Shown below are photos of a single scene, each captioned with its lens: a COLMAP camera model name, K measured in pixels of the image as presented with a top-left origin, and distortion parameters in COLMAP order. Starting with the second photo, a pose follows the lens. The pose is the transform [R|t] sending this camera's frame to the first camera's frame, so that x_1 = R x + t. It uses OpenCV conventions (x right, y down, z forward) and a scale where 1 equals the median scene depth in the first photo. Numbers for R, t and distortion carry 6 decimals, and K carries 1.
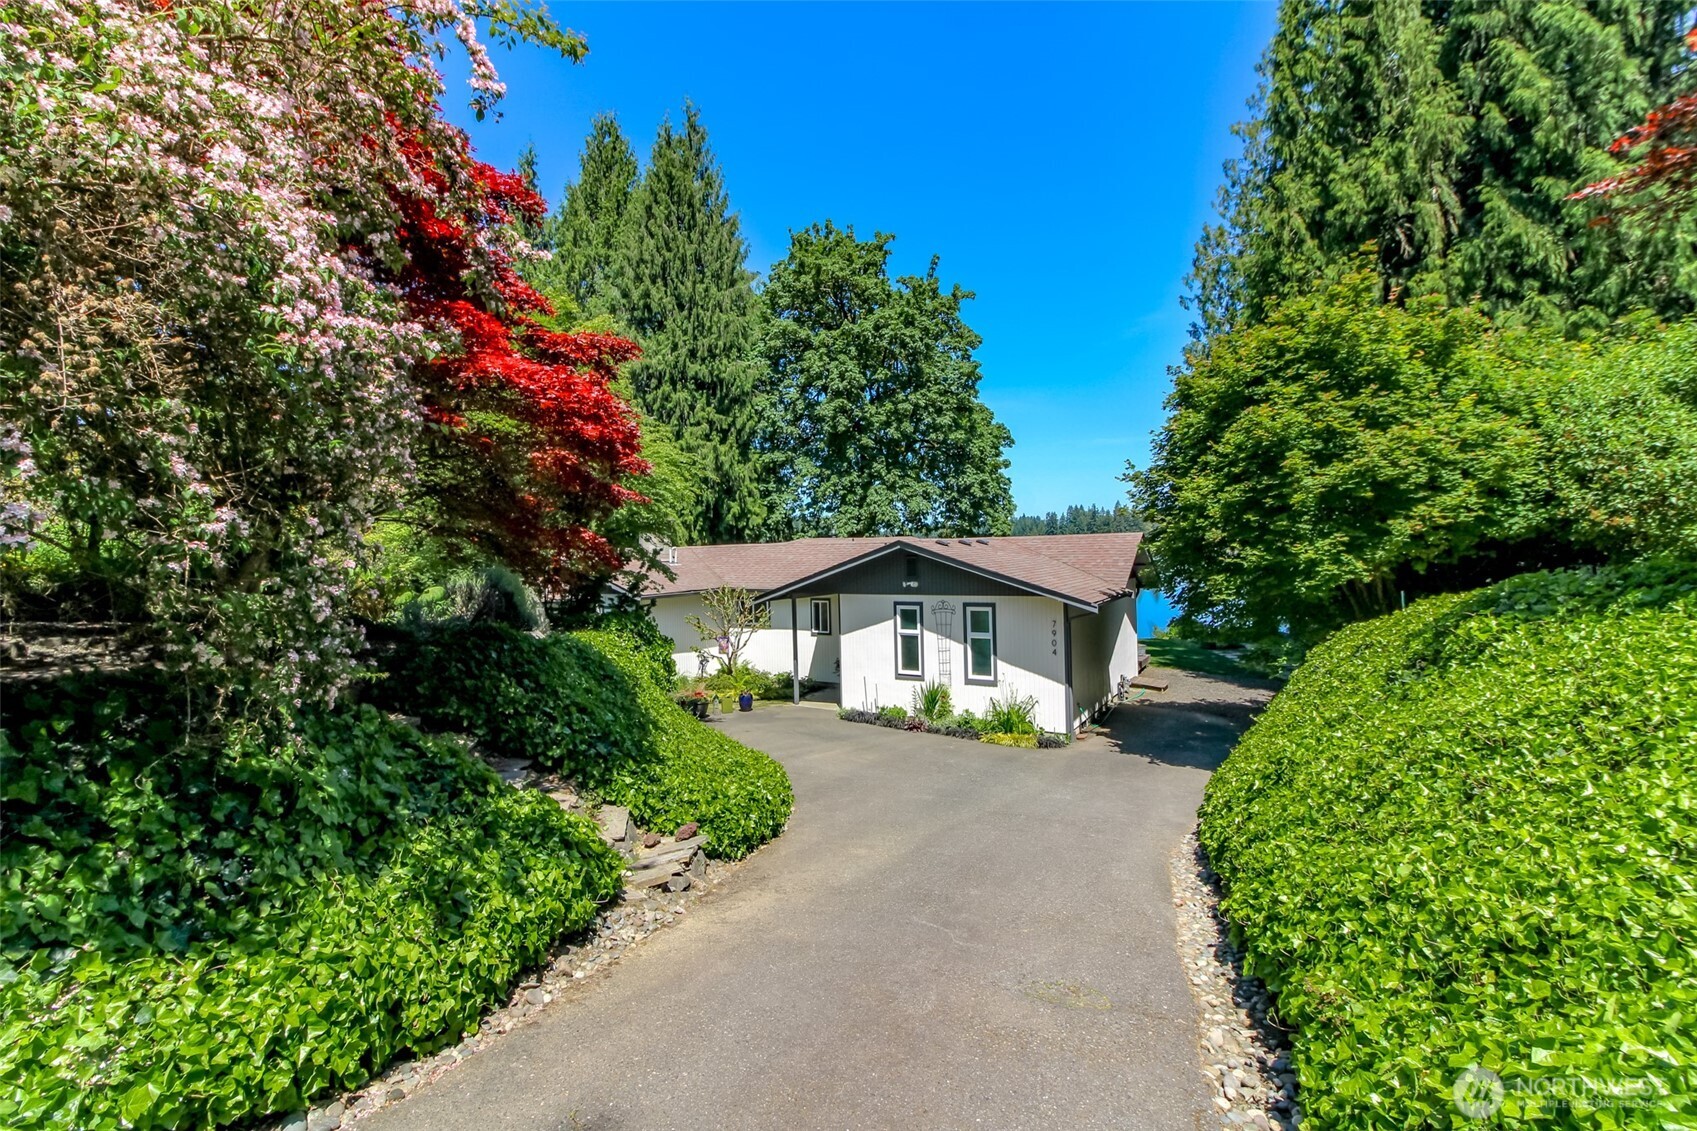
lens RADIAL K [[772.4, 0, 856.8], [0, 772.4, 554.9], [0, 0, 1]] dist [0.002050, -0.000739]
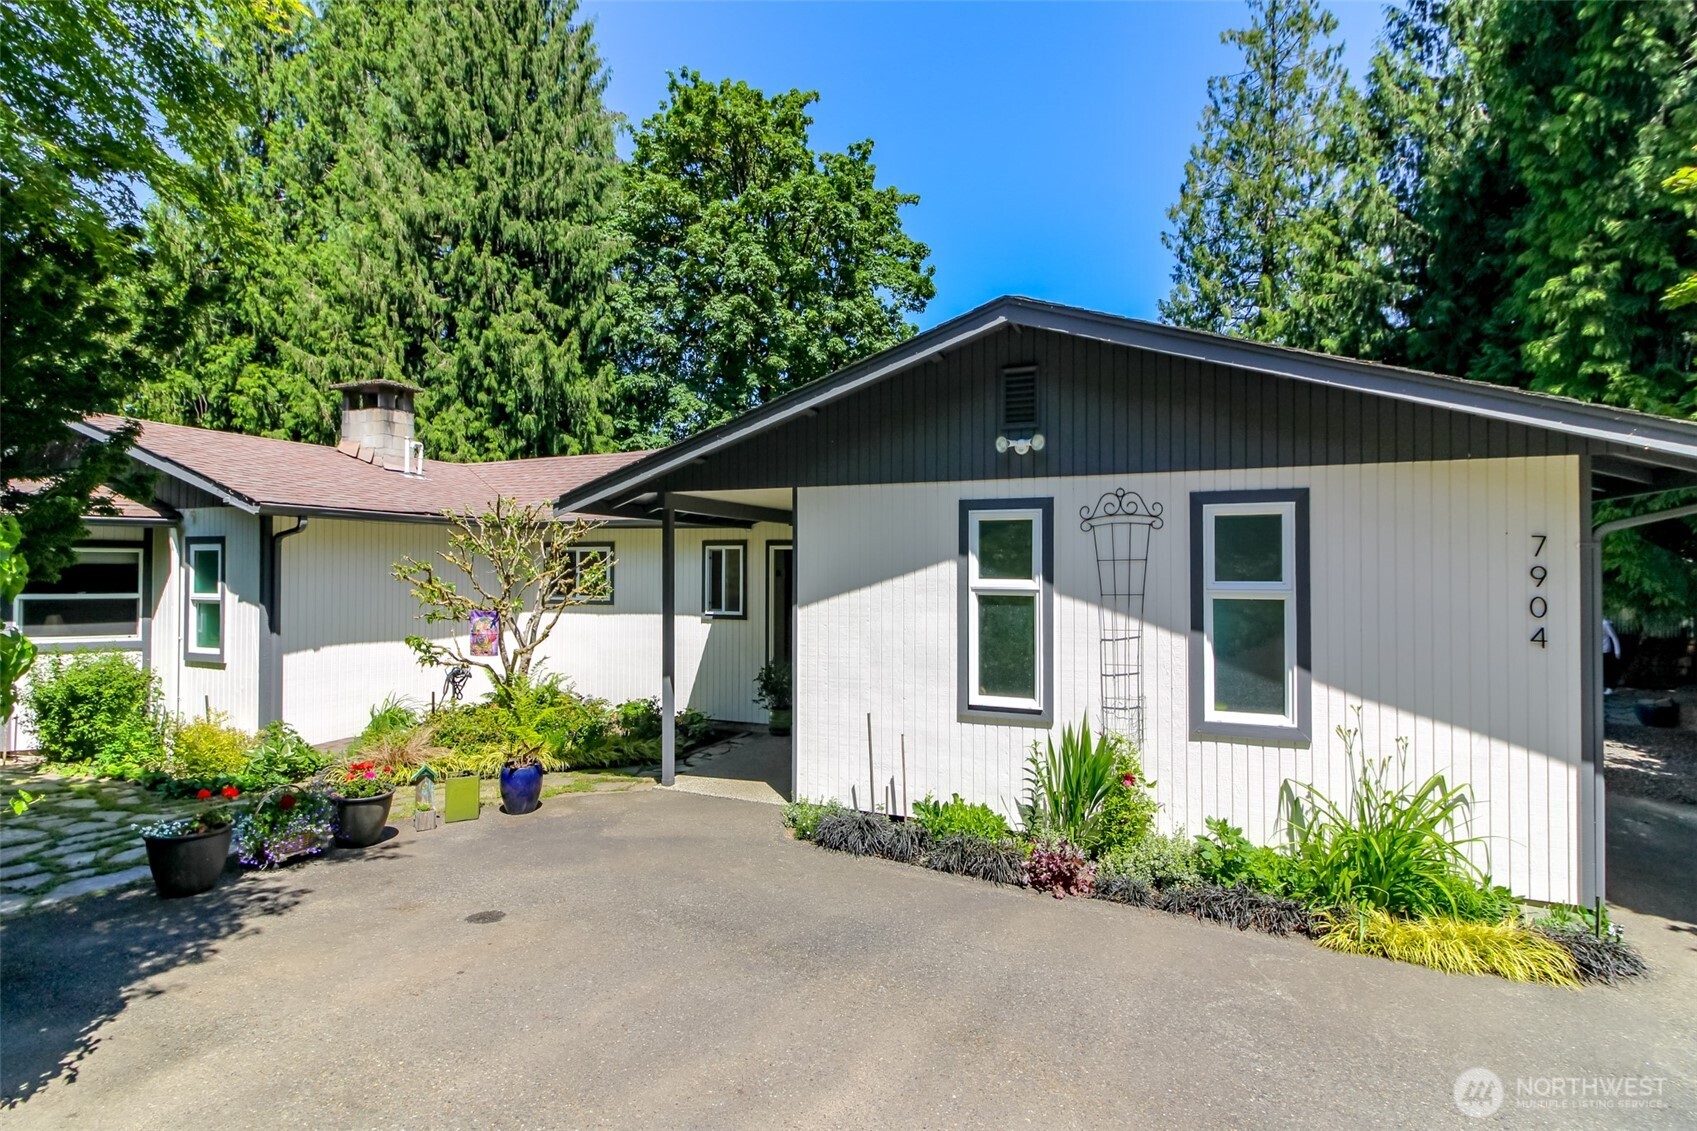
lens RADIAL K [[772.4, 0, 843.9], [0, 772.4, 571.3], [0, 0, 1]] dist [0.002050, -0.000739]
pose [[0.988434, 0.025442, 0.149502, -0.027298], [-0.023745, 0.999632, -0.013121, 0.048075], [-0.149780, 0.009419, 0.988674, 0.322317]]
